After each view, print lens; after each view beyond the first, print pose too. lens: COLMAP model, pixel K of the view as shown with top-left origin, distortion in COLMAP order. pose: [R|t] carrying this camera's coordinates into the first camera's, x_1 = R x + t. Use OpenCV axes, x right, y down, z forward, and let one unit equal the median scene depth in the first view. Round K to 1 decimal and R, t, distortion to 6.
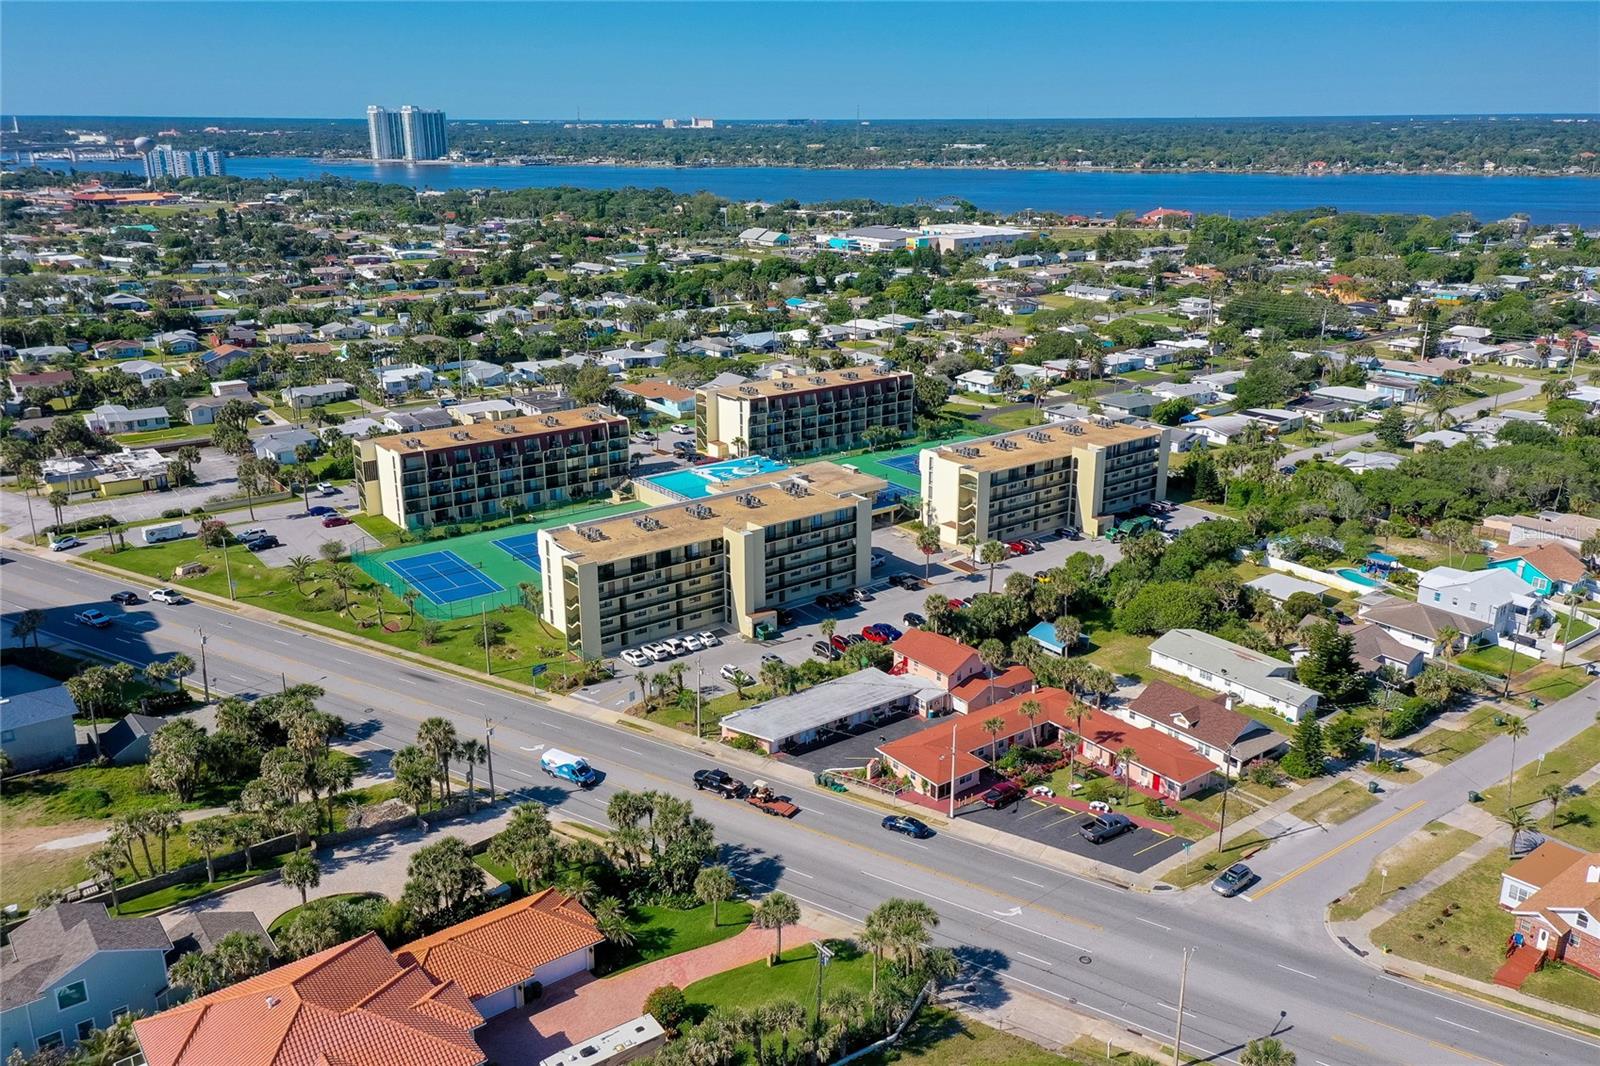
lens RADIAL K [[1253.1, 0, 800.0], [0, 1253.1, 533.0], [0, 0, 1]] dist [0.035648, 0.002486]
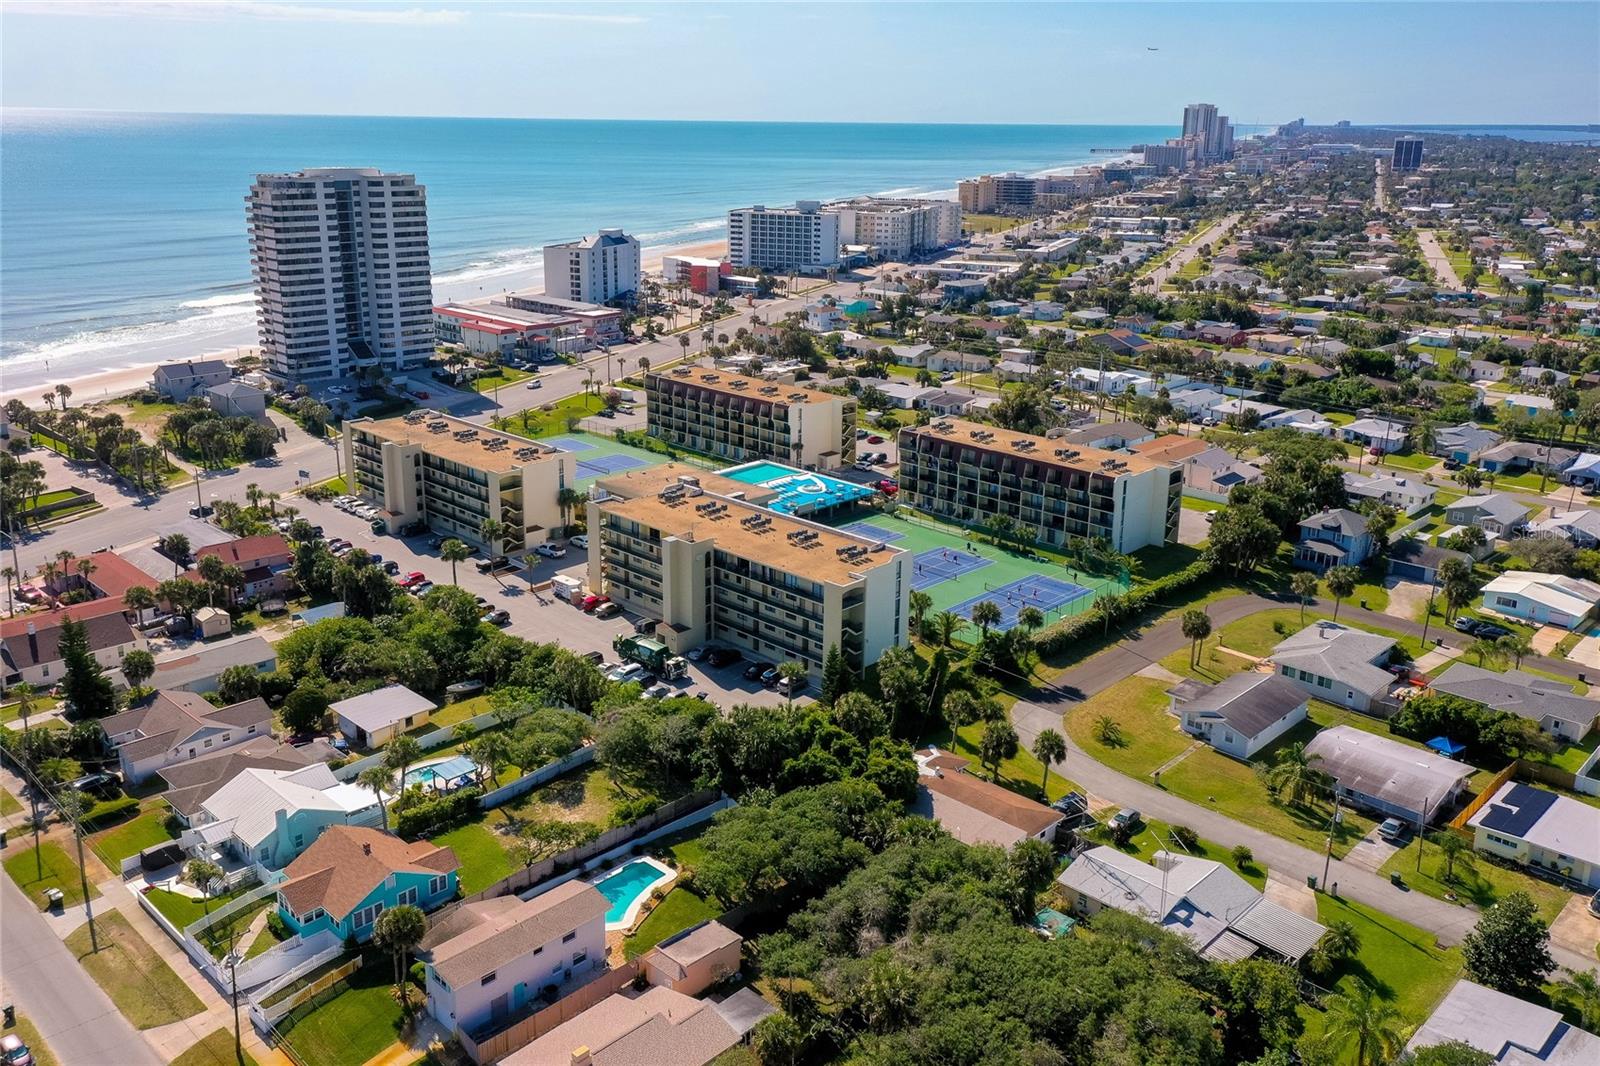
lens RADIAL K [[1309.3, 0, 800.0], [0, 1309.3, 533.0], [0, 0, 1]] dist [0.036811, 0.008563]
pose [[0.143237, 0.303144, -0.942118, 0.760505], [-0.324272, 0.913762, 0.244718, -0.220344], [0.935057, 0.270450, 0.229186, 0.677356]]
